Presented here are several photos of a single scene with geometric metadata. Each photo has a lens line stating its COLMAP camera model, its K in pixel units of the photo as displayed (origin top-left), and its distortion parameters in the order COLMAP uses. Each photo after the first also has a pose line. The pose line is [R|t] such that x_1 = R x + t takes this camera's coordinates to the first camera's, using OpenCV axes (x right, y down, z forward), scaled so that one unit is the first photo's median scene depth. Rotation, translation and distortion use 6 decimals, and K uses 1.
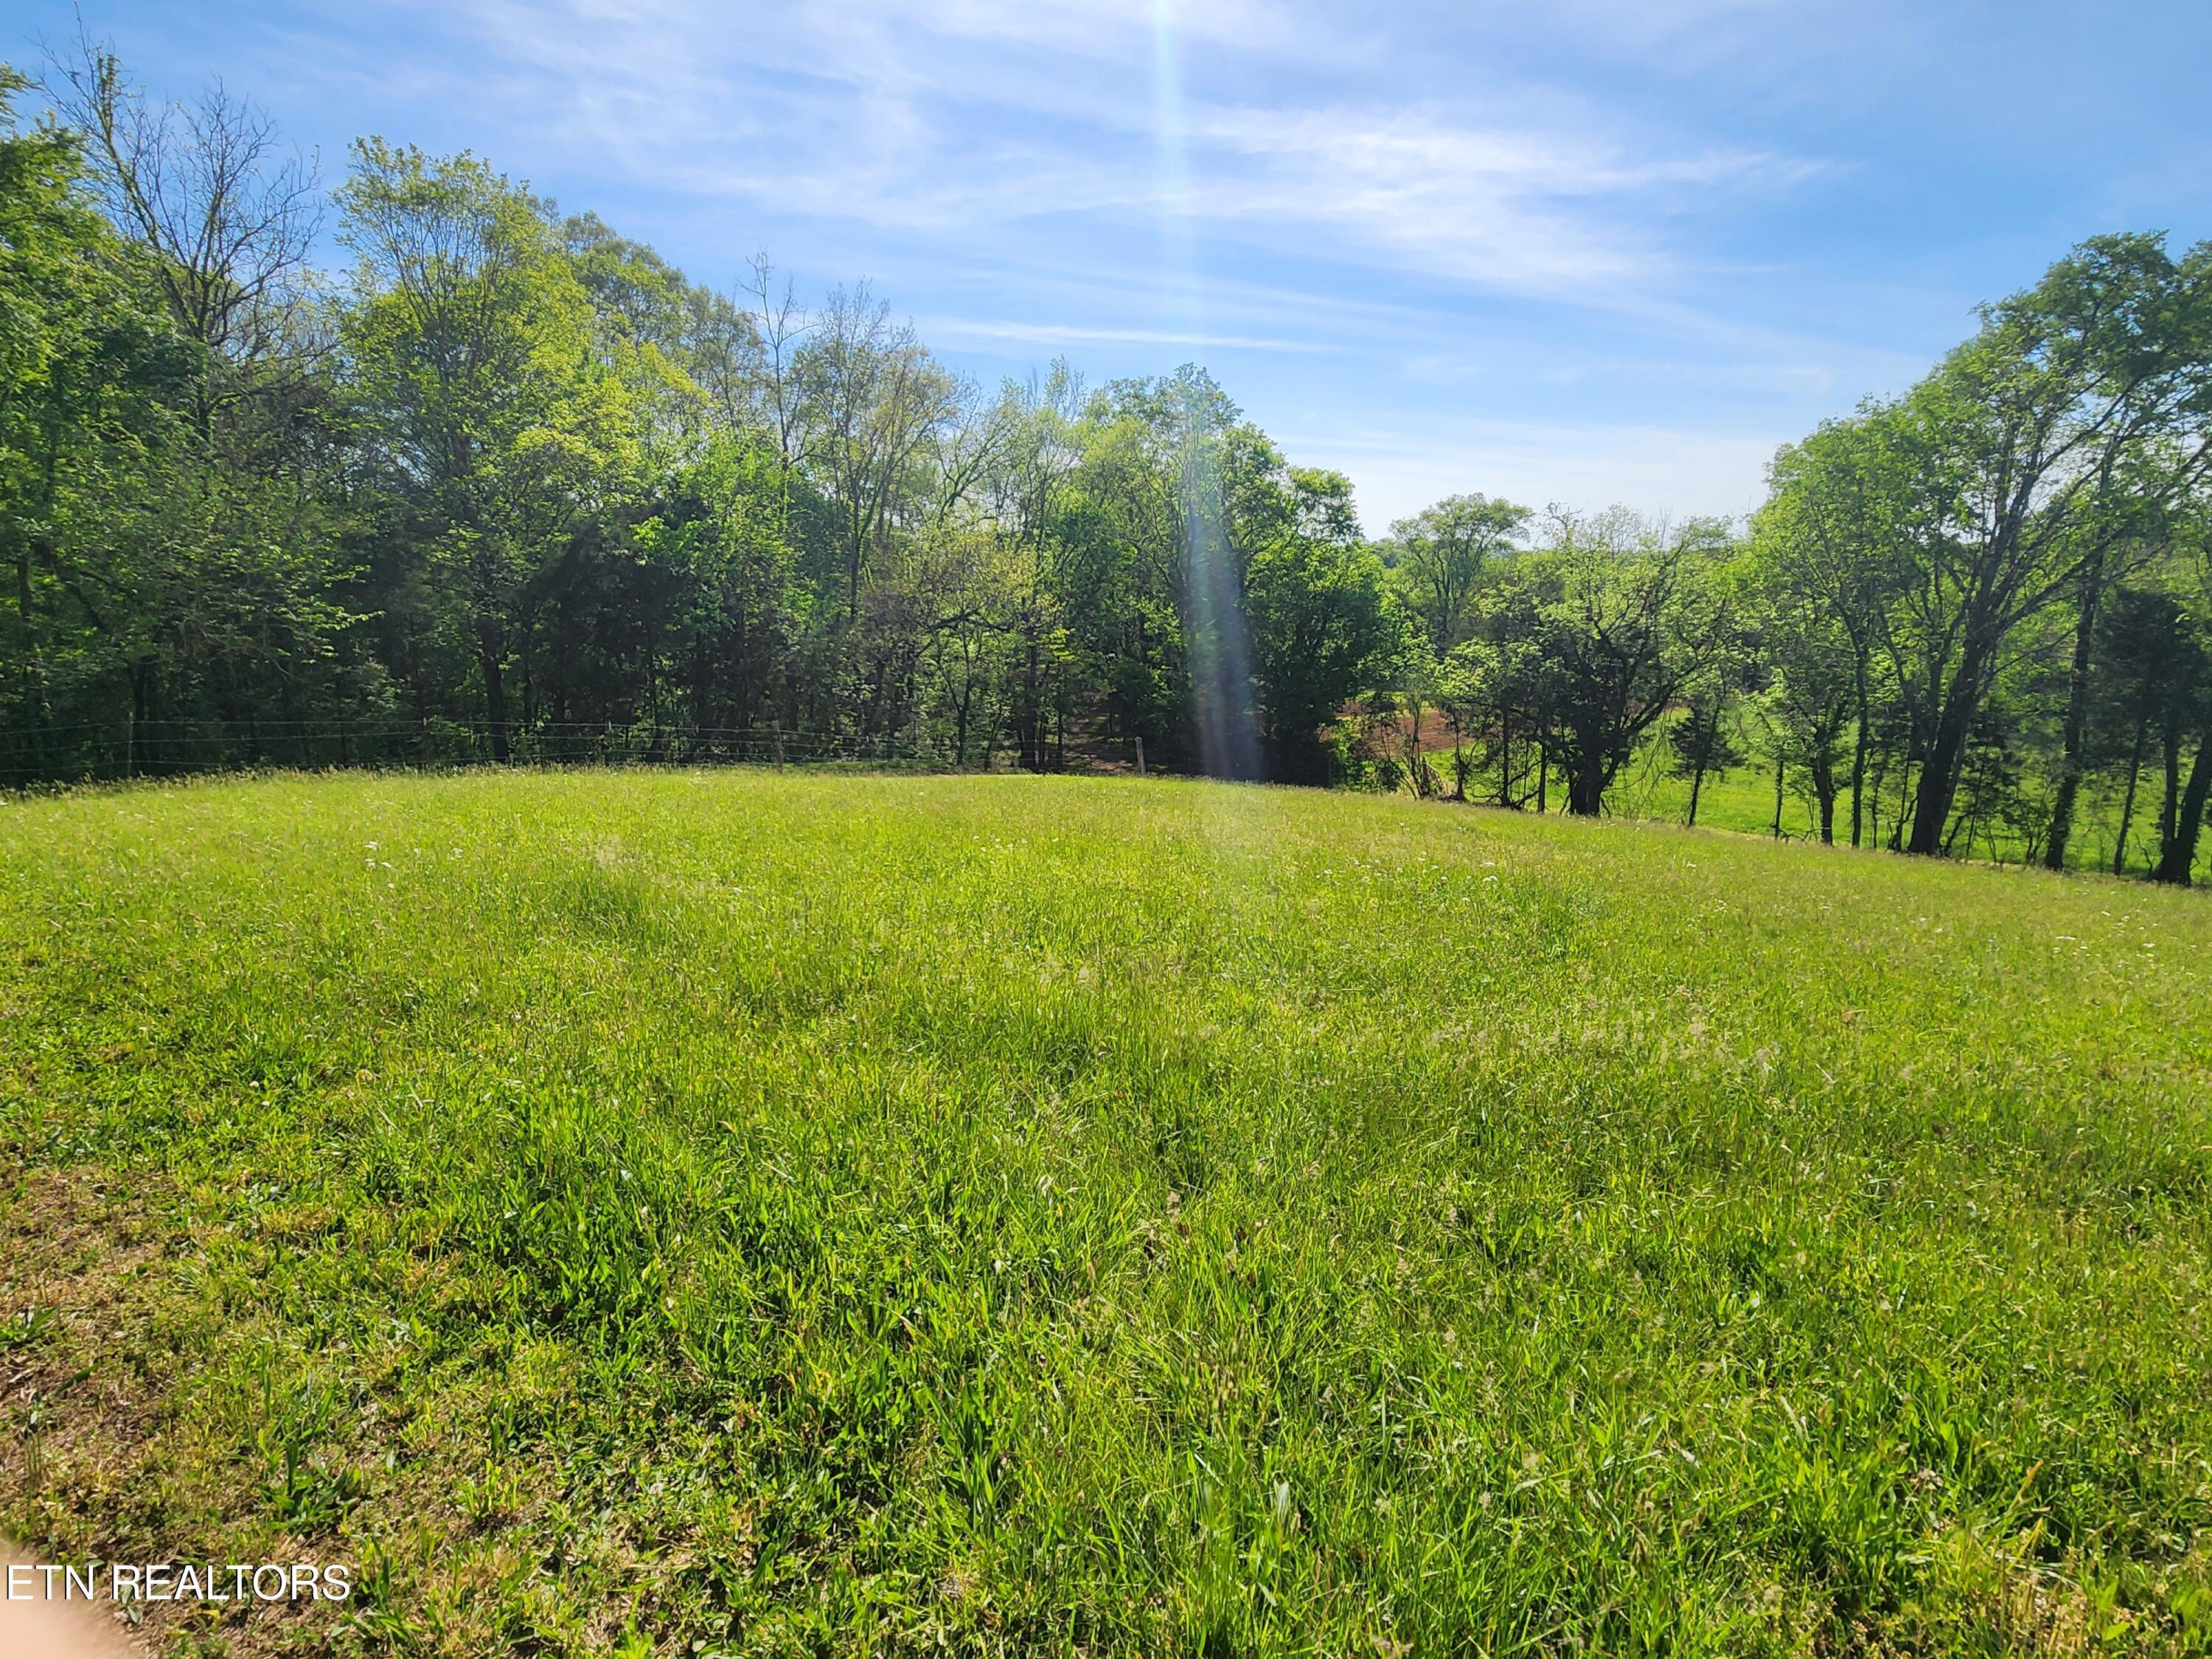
lens RADIAL K [[1082.3, 0, 1083.4], [0, 1082.3, 827.9], [0, 0, 1]] dist [-0.000832, -0.001119]
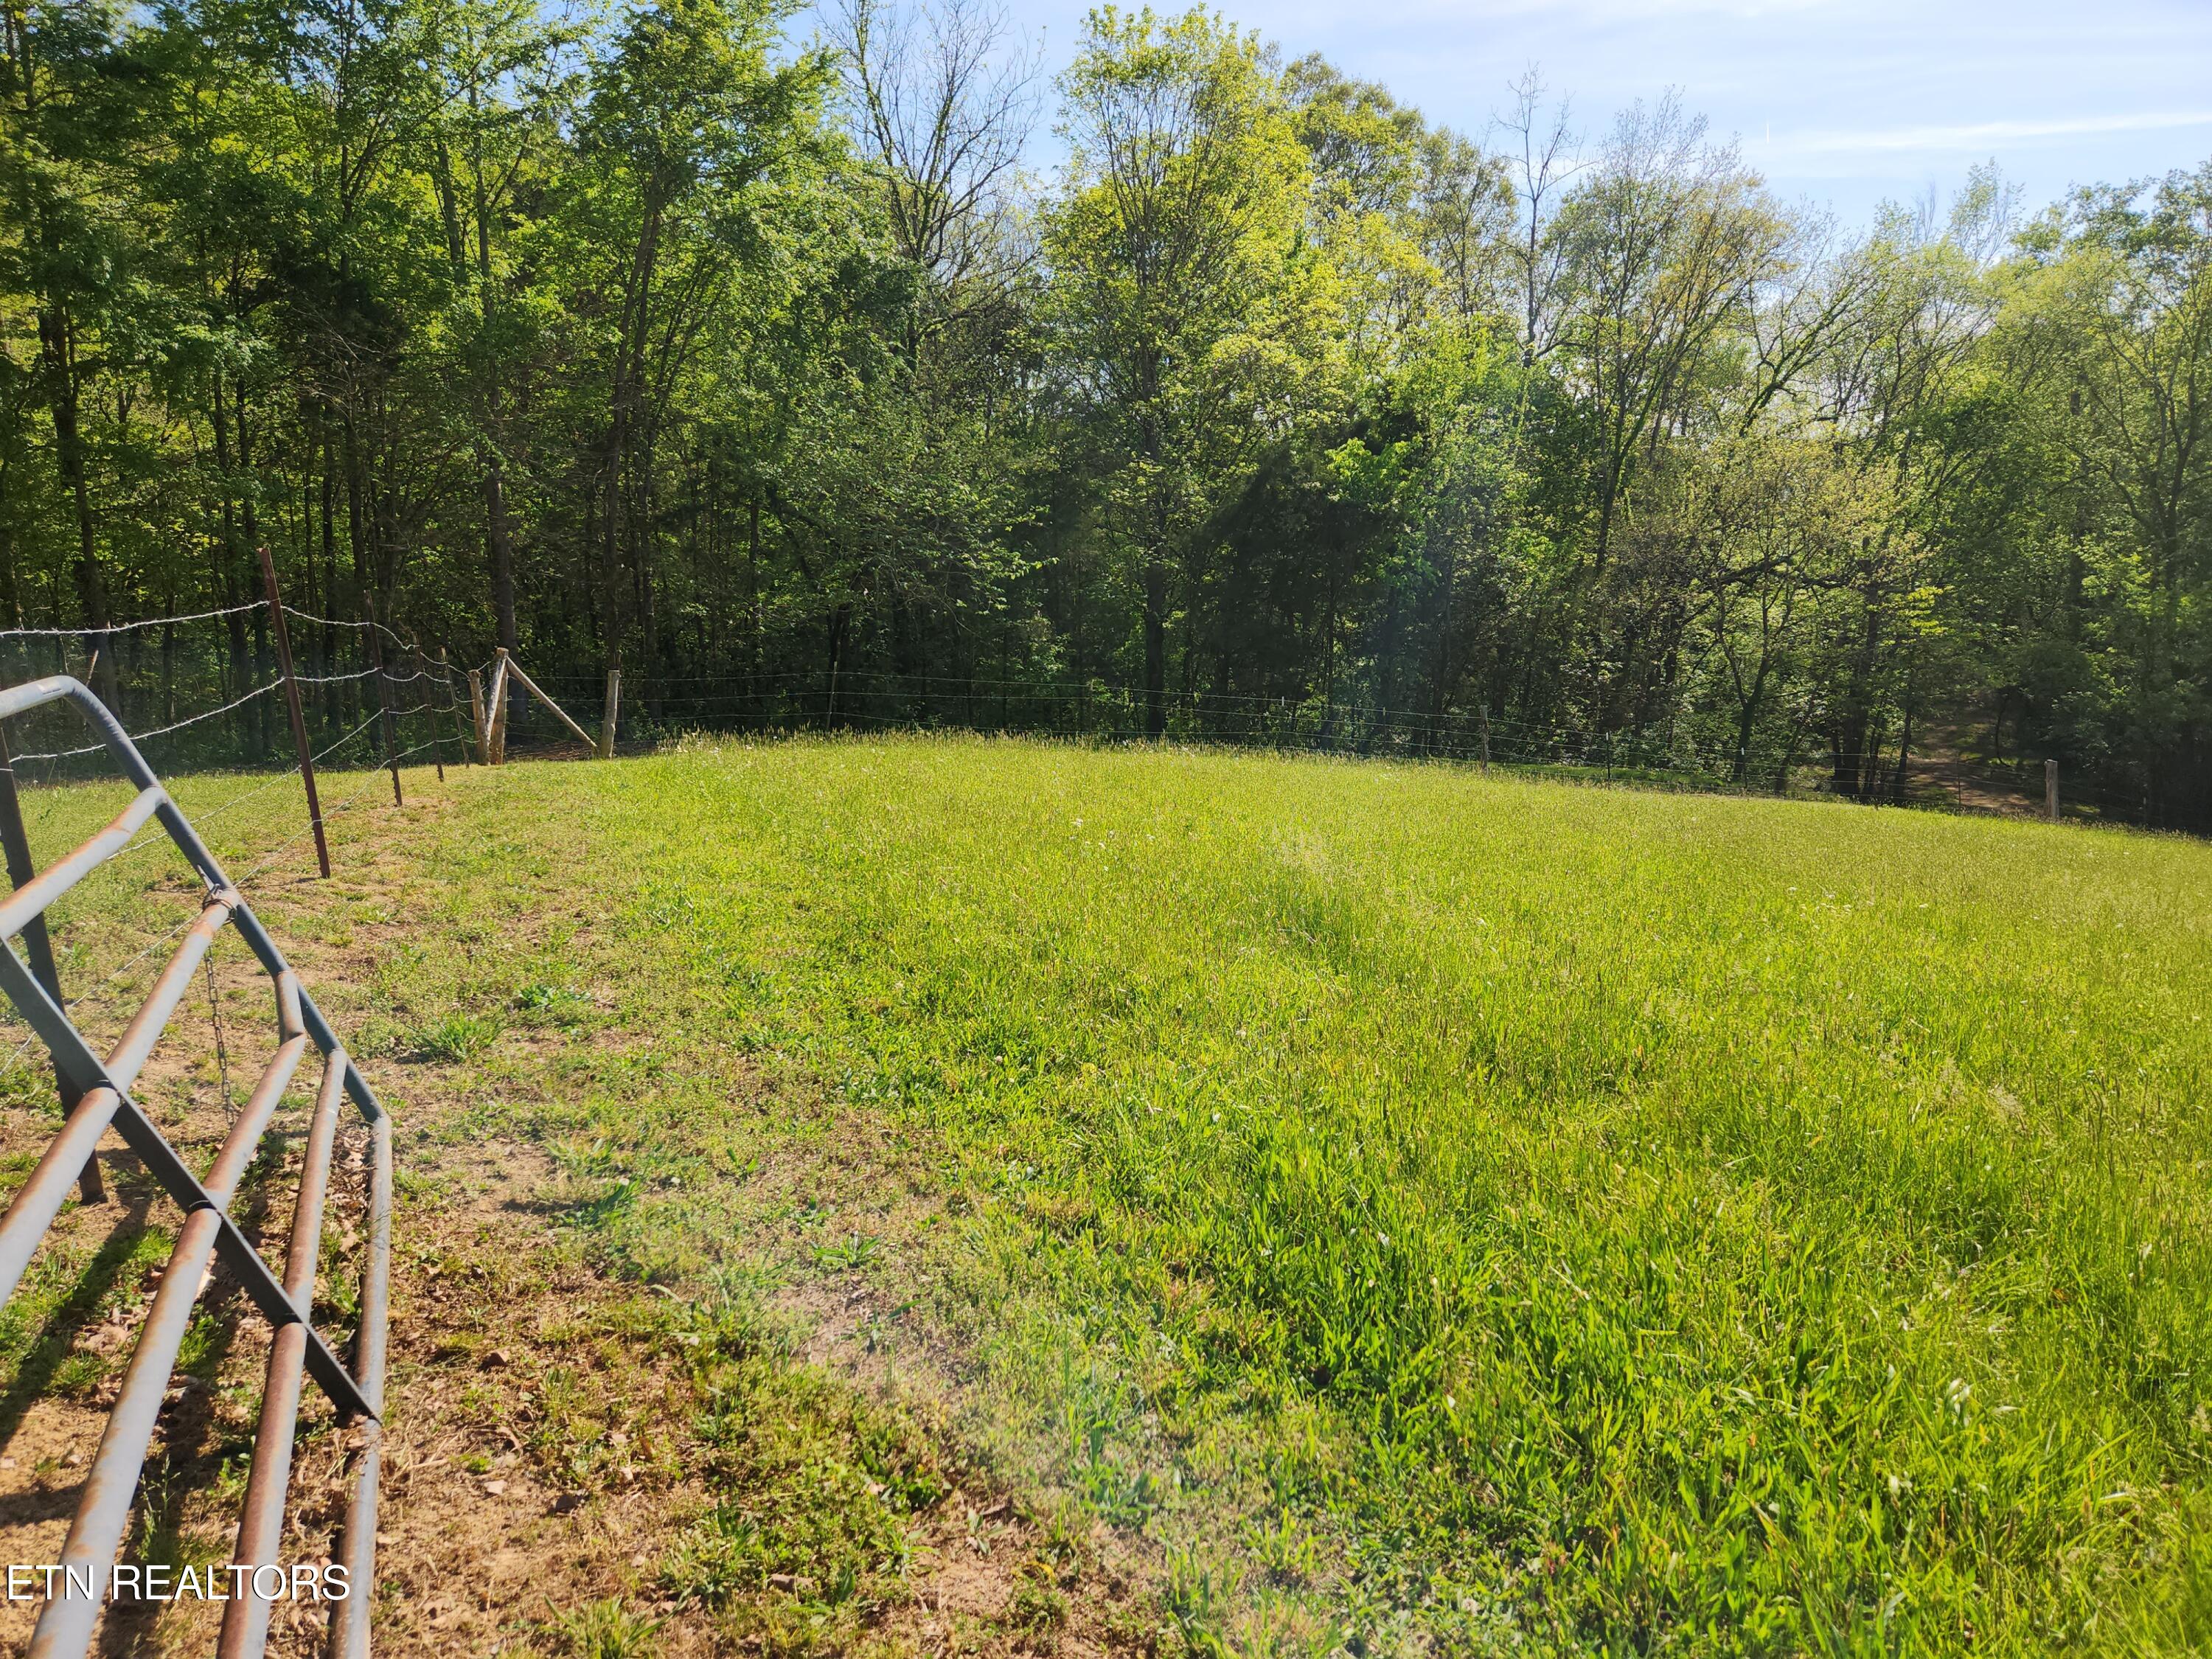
lens RADIAL K [[1463.7, 0, 1110.2], [0, 1463.7, 846.6], [0, 0, 1]] dist [0.086171, -0.080425]
pose [[0.876739, 0.098440, -0.470785, -0.017443], [-0.100095, 0.994744, 0.021592, 0.002385], [0.470436, 0.028193, 0.881983, -0.021564]]
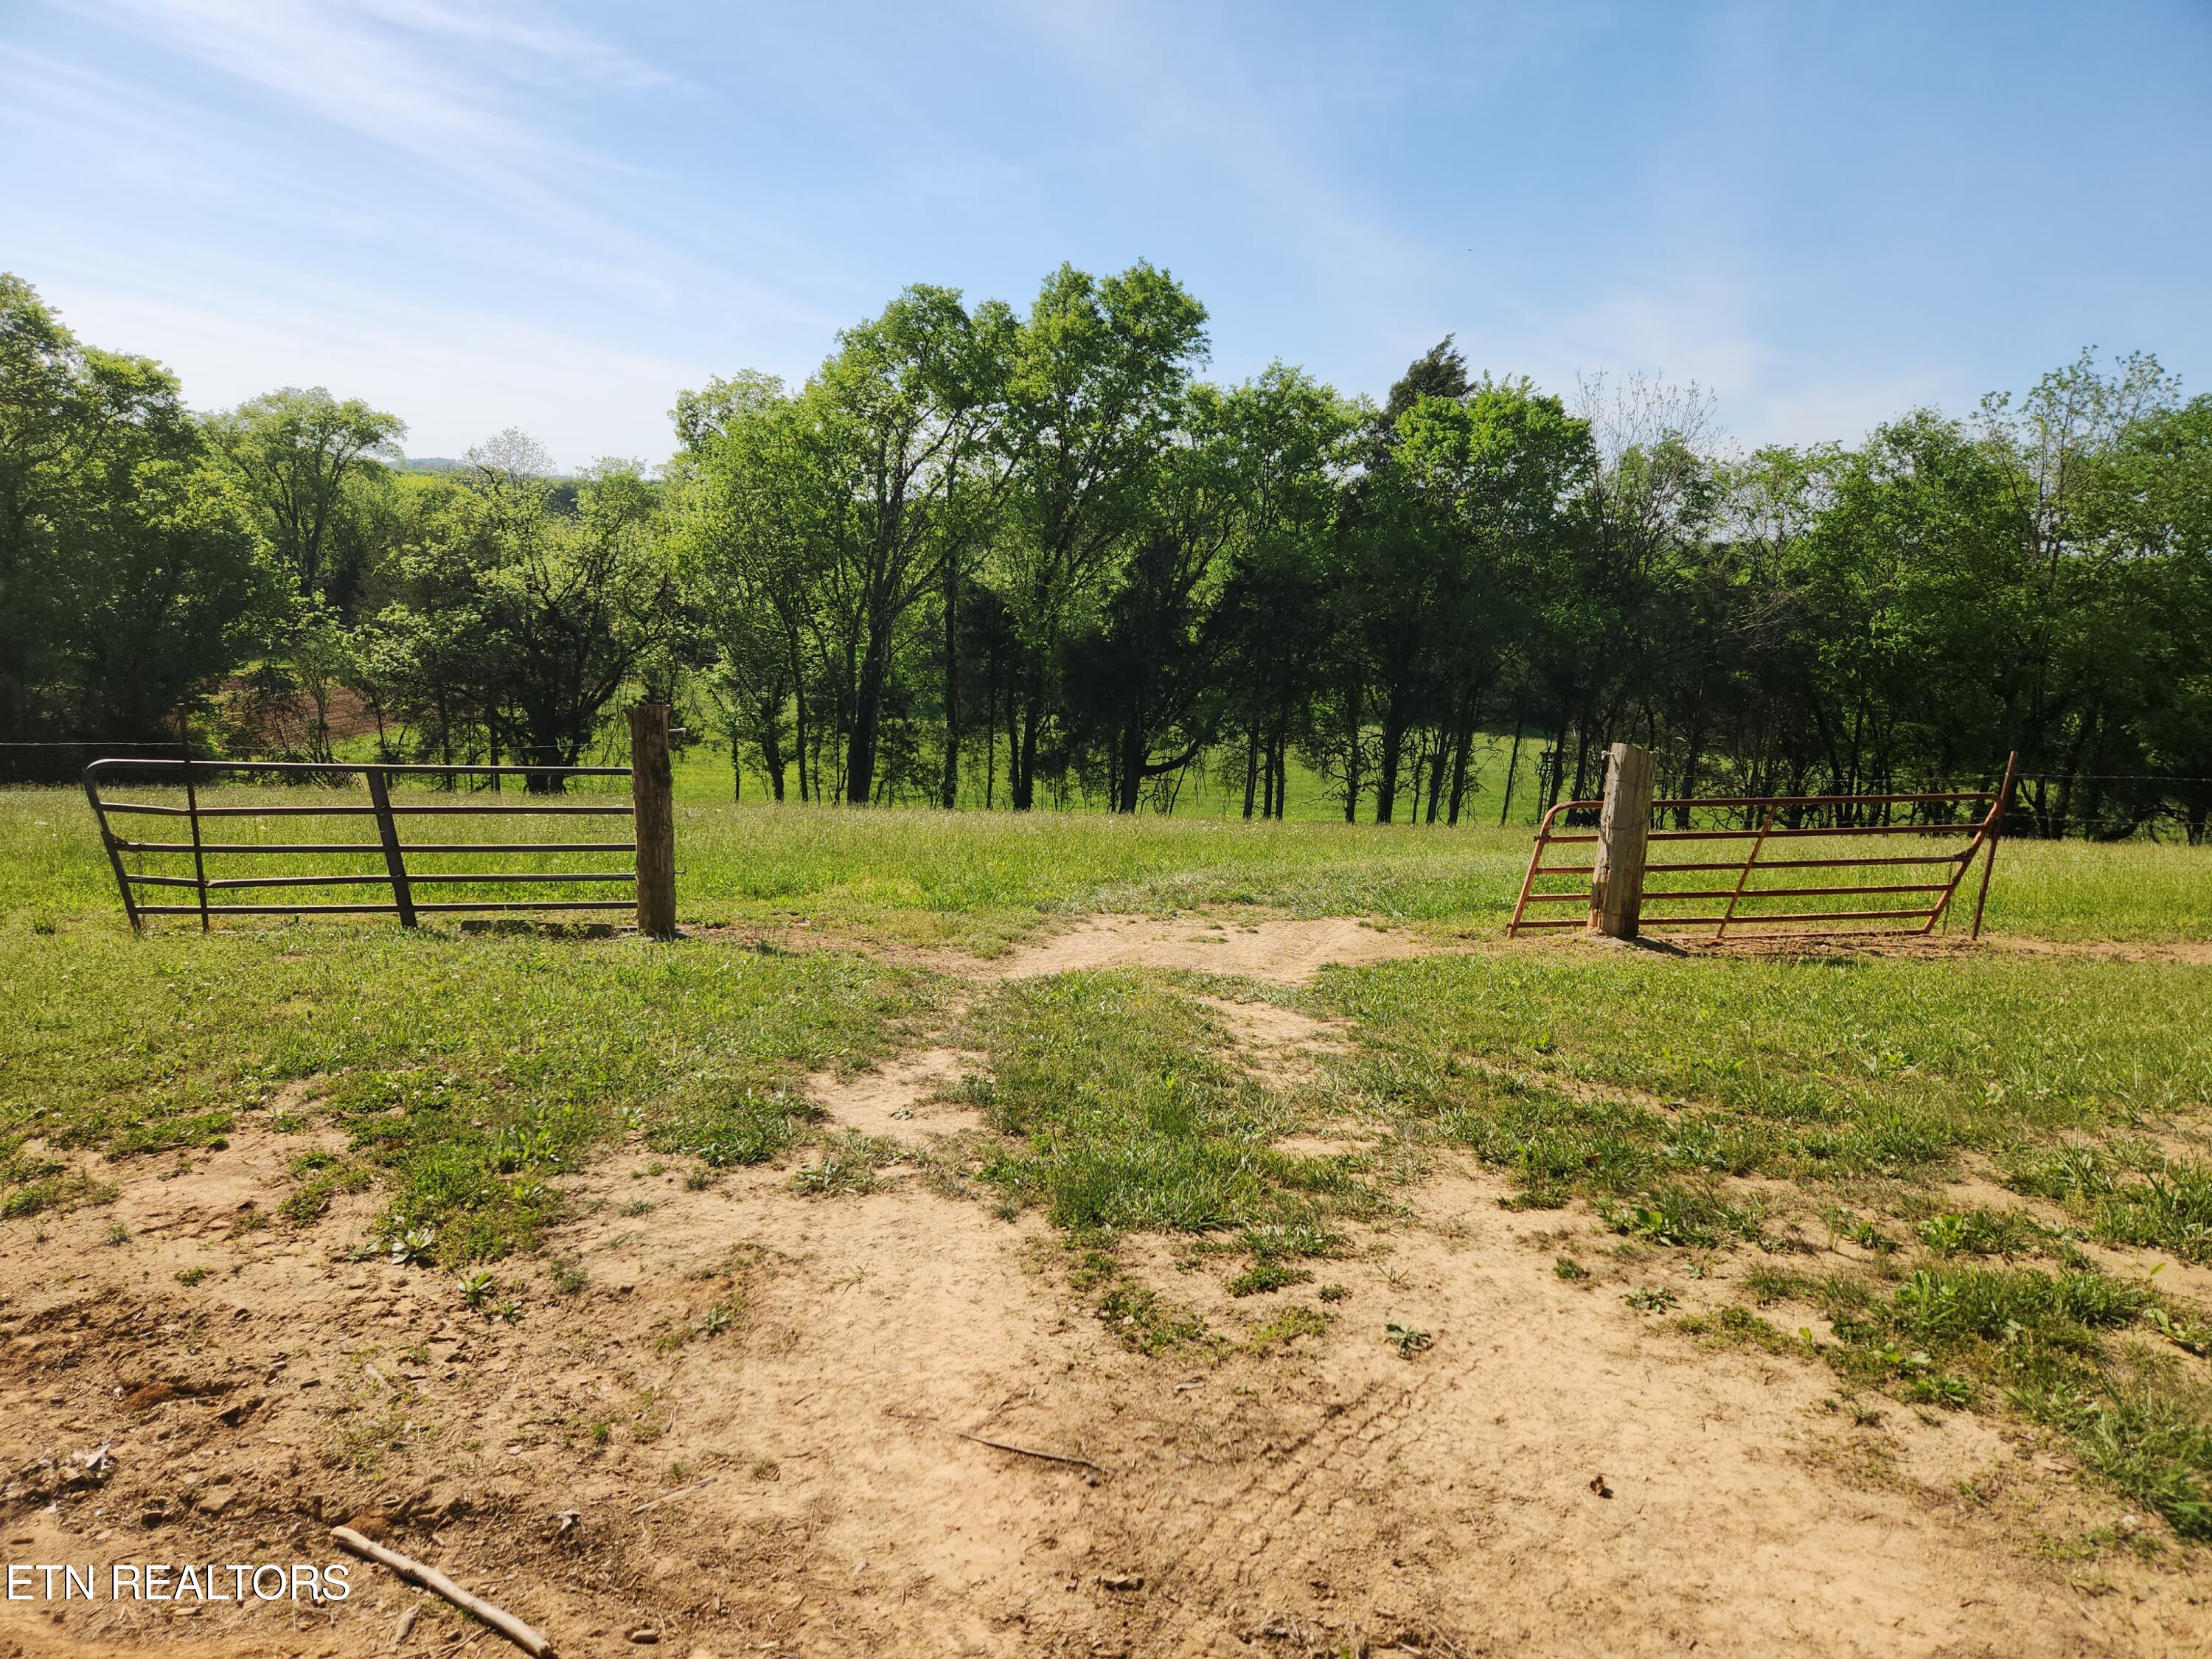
lens RADIAL K [[1463.7, 0, 1110.2], [0, 1463.7, 846.6], [0, 0, 1]] dist [0.086171, -0.080425]
pose [[0.672706, -0.090842, 0.734312, -0.146943], [0.089342, 0.995146, 0.041263, 0.014835], [-0.734496, 0.037847, 0.677556, -0.195995]]
